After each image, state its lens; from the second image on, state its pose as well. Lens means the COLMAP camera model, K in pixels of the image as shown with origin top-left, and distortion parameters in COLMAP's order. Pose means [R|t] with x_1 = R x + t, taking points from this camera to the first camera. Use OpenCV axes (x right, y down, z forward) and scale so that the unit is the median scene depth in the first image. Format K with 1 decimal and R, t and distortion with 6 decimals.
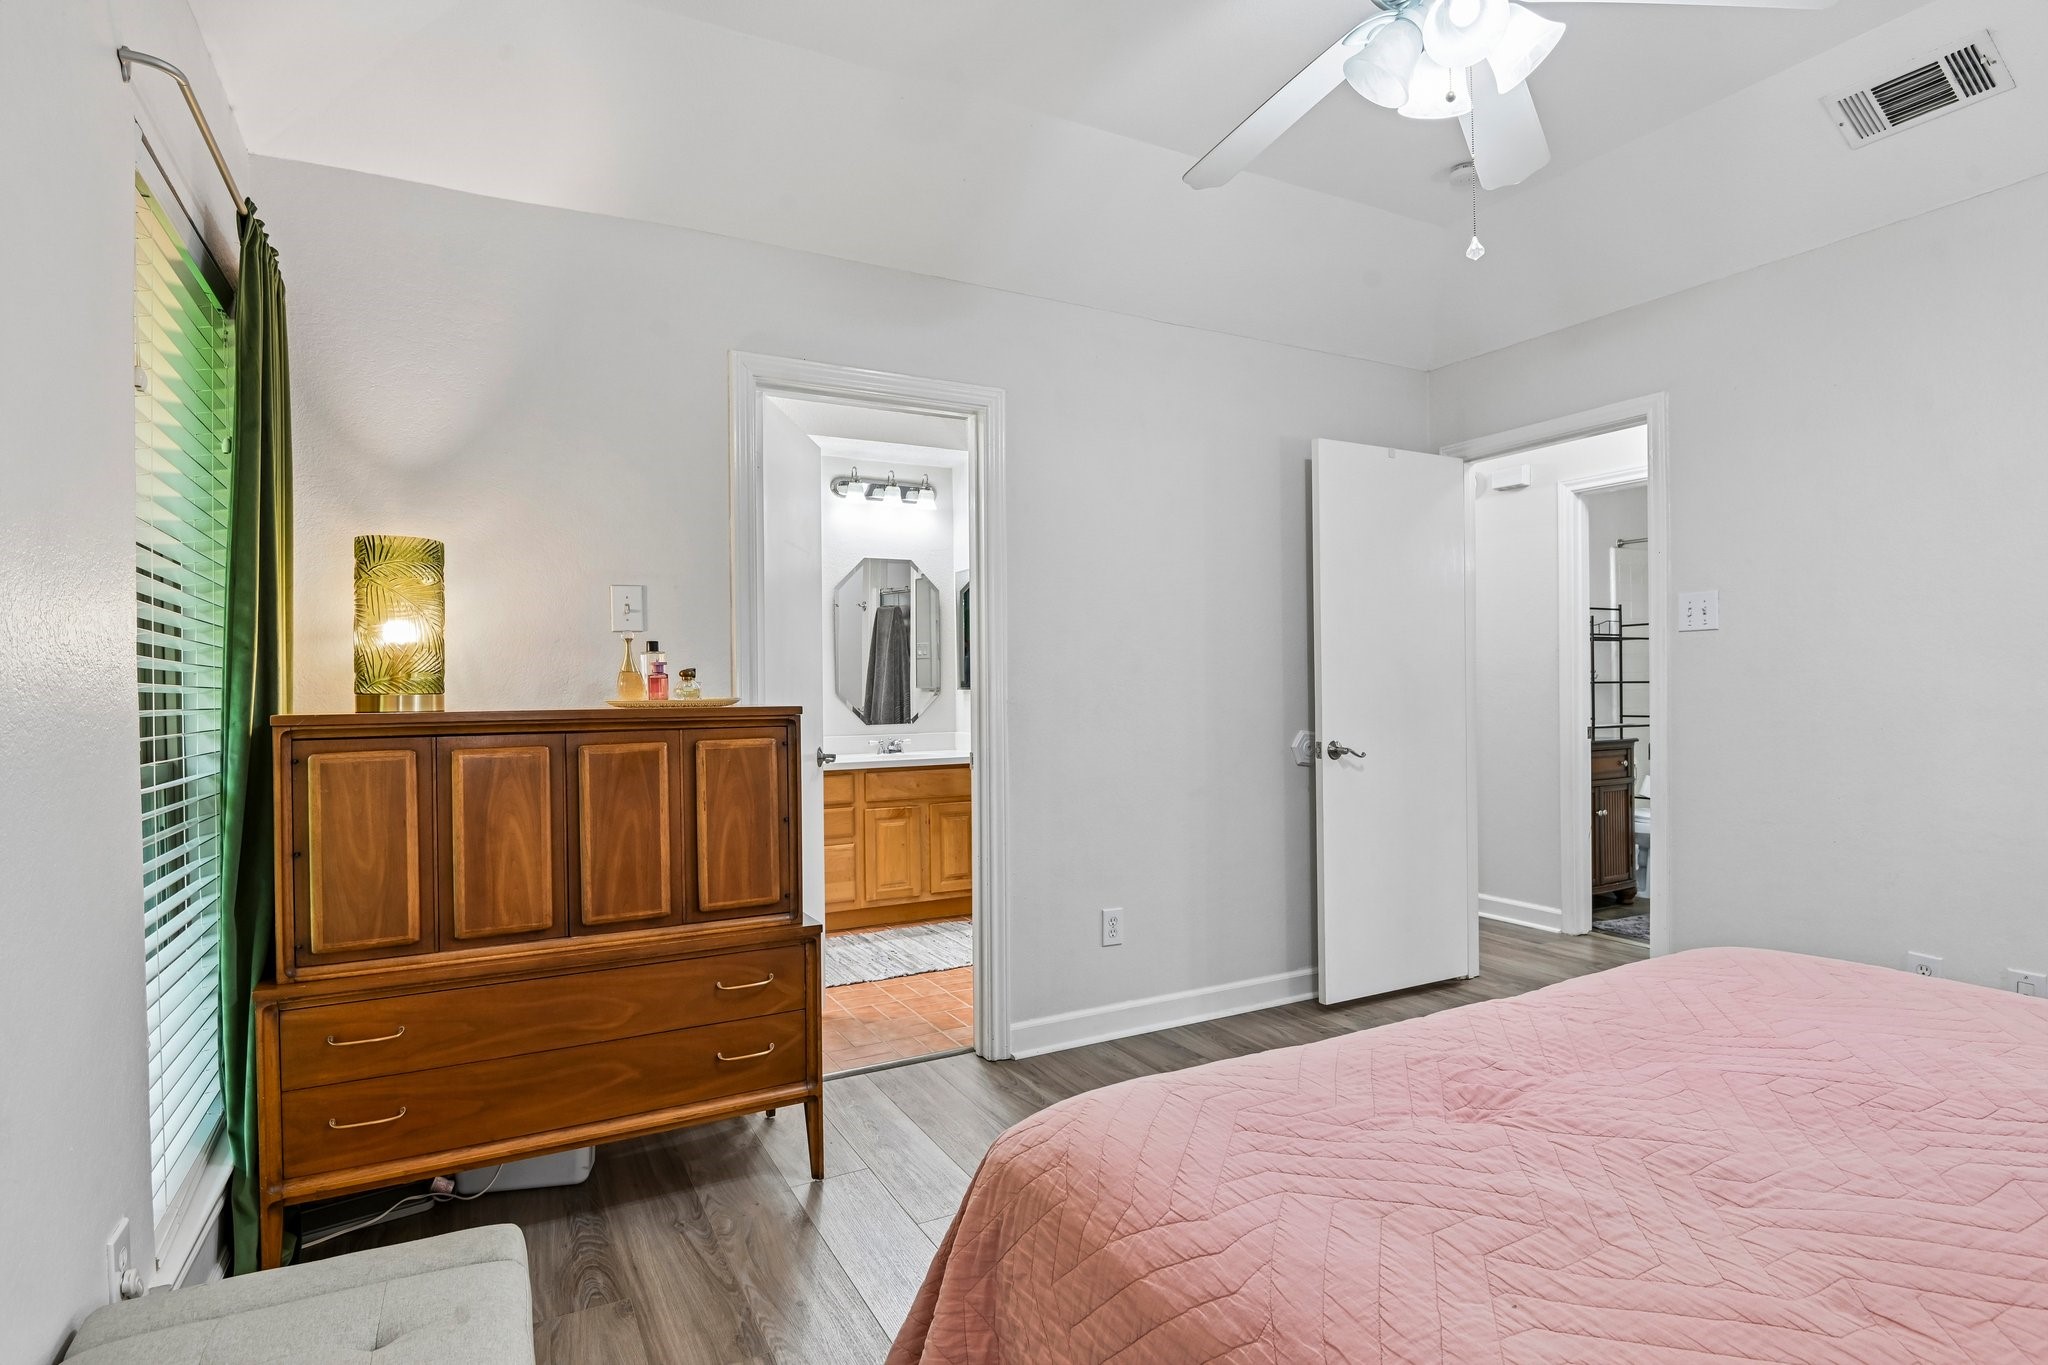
lens RADIAL K [[1054.3, 0, 1025.4], [0, 1054.3, 690.2], [0, 0, 1]] dist [0.000180, -0.000002]
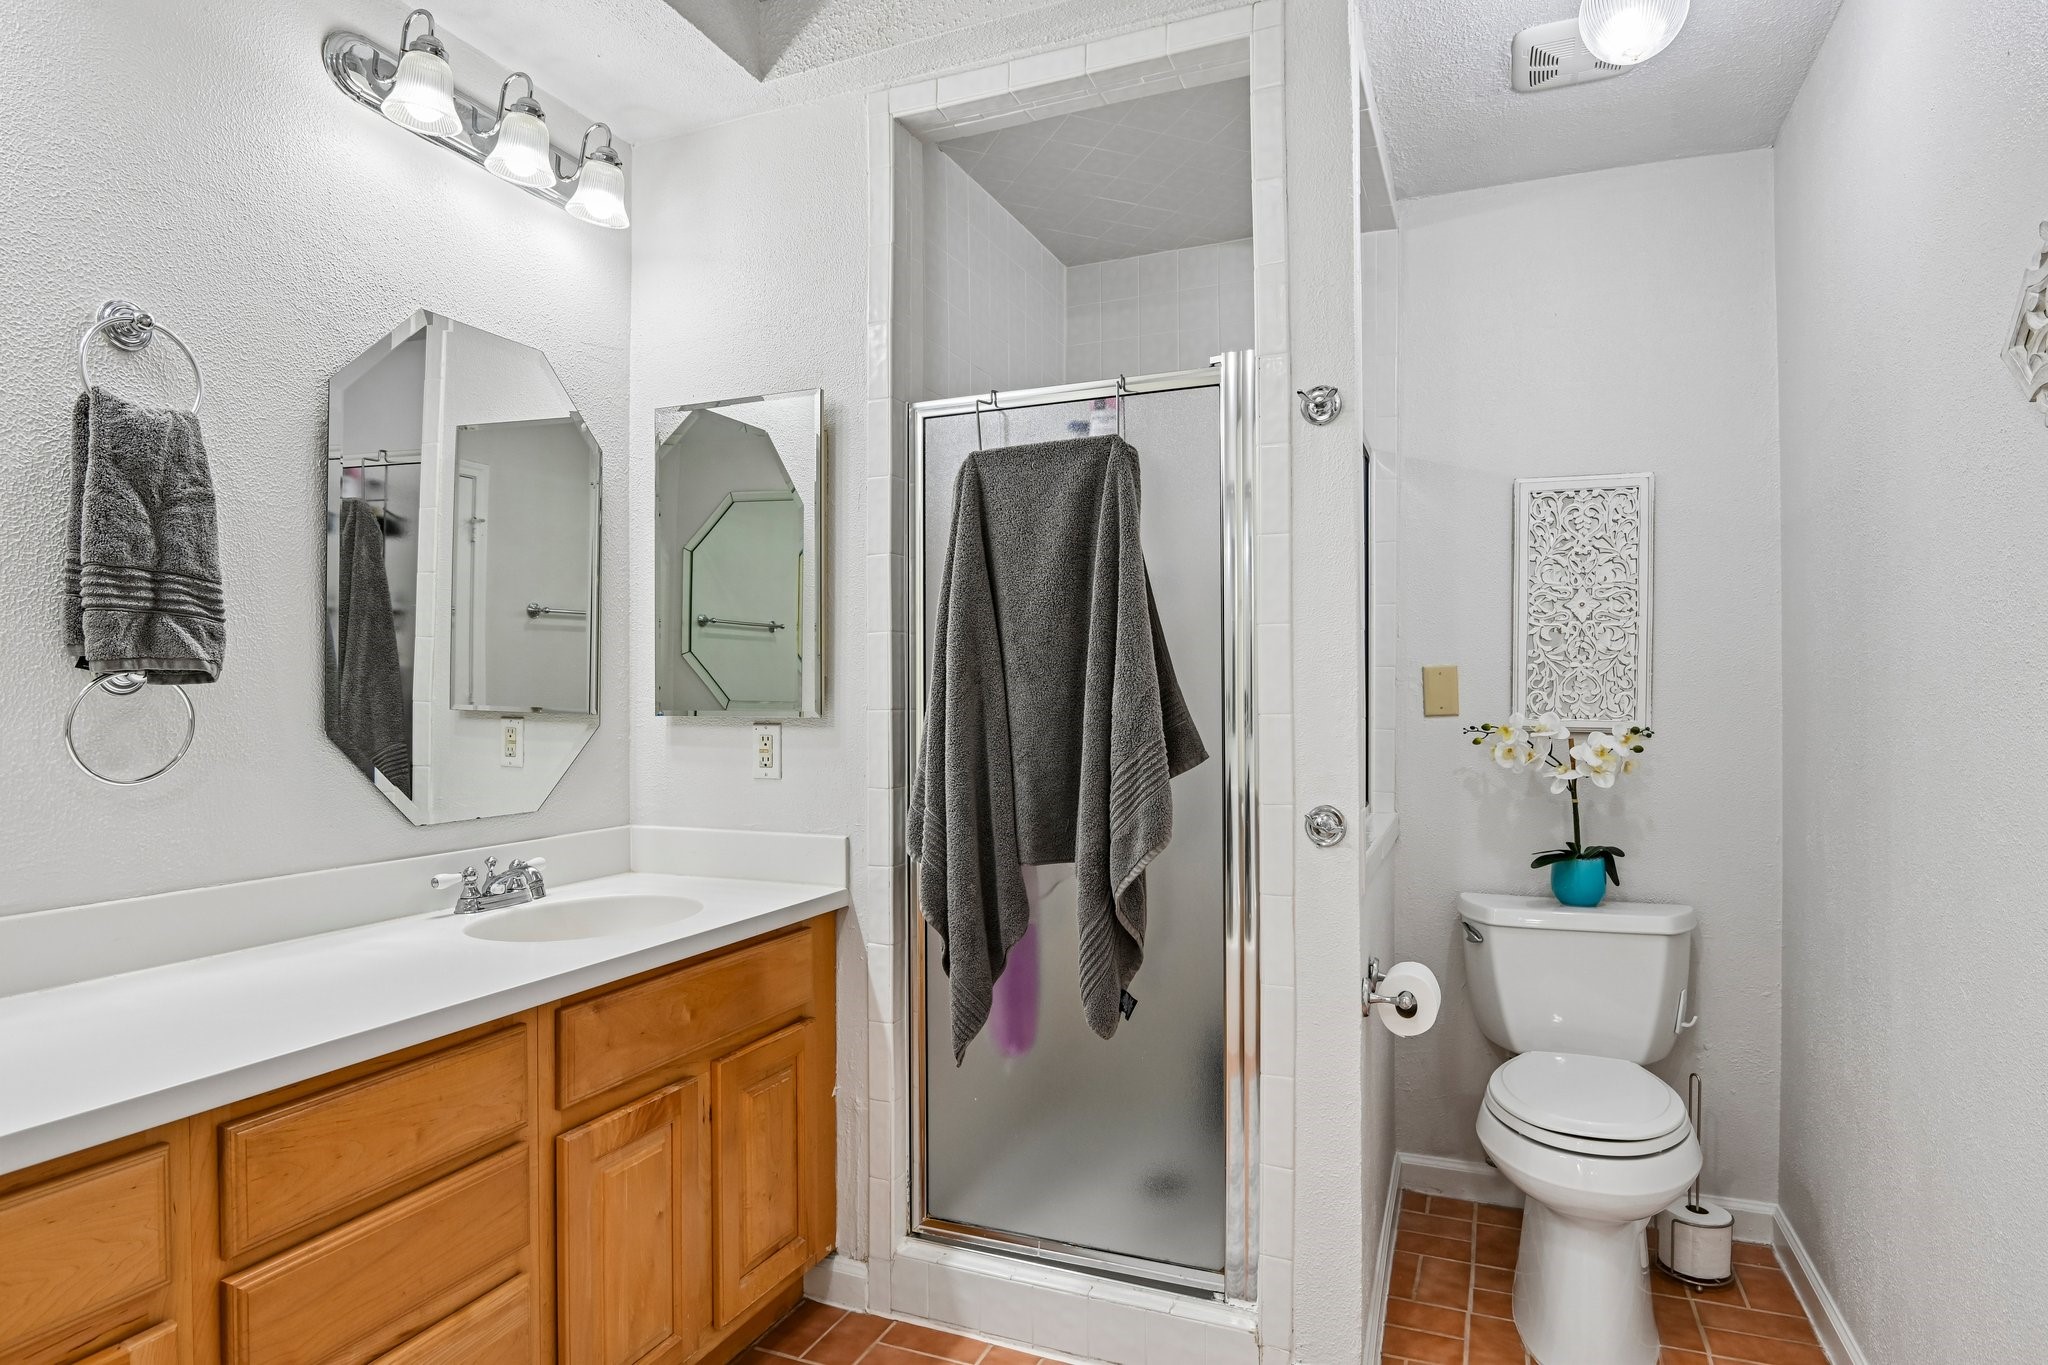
lens RADIAL K [[1117.4, 0, 1024.7], [0, 1117.4, 695.2], [0, 0, 1]] dist [-0.018893, -0.000469]
pose [[0.776580, 0.014799, 0.629845, -0.242171], [-0.008267, 0.999877, -0.013301, -0.005067], [-0.629964, 0.005122, 0.776607, 0.671917]]
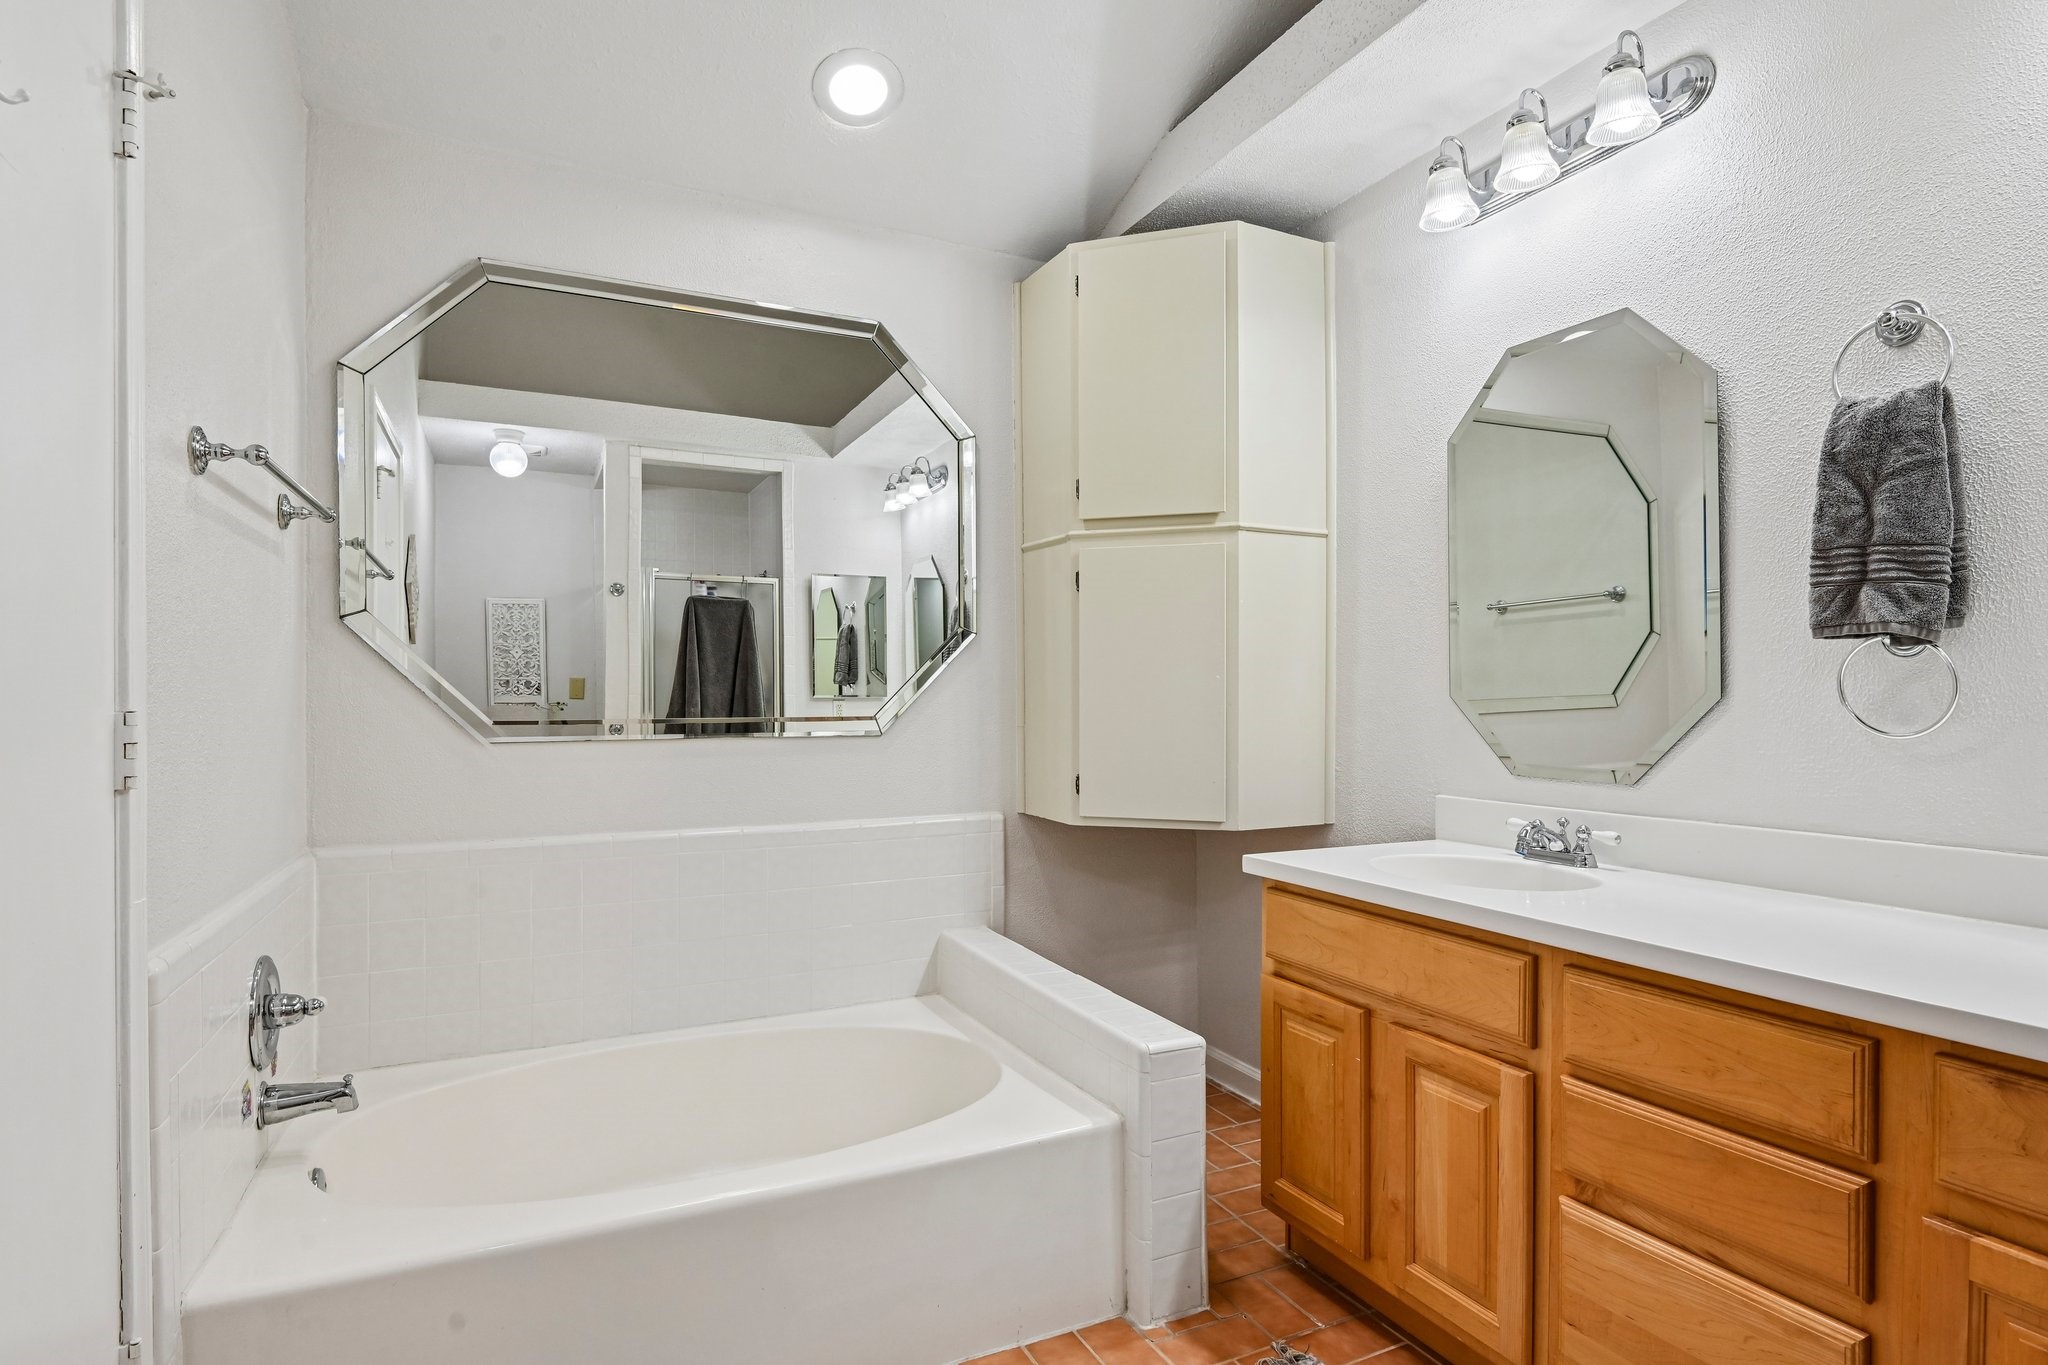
lens RADIAL K [[1053.5, 0, 1033.0], [0, 1053.5, 691.5], [0, 0, 1]] dist [-0.013583, -0.010089]
pose [[-0.038118, 0.008918, -0.999233, 0.069821], [0.001641, 0.999959, 0.008862, -0.000087], [0.999272, -0.001302, -0.038131, 0.805963]]
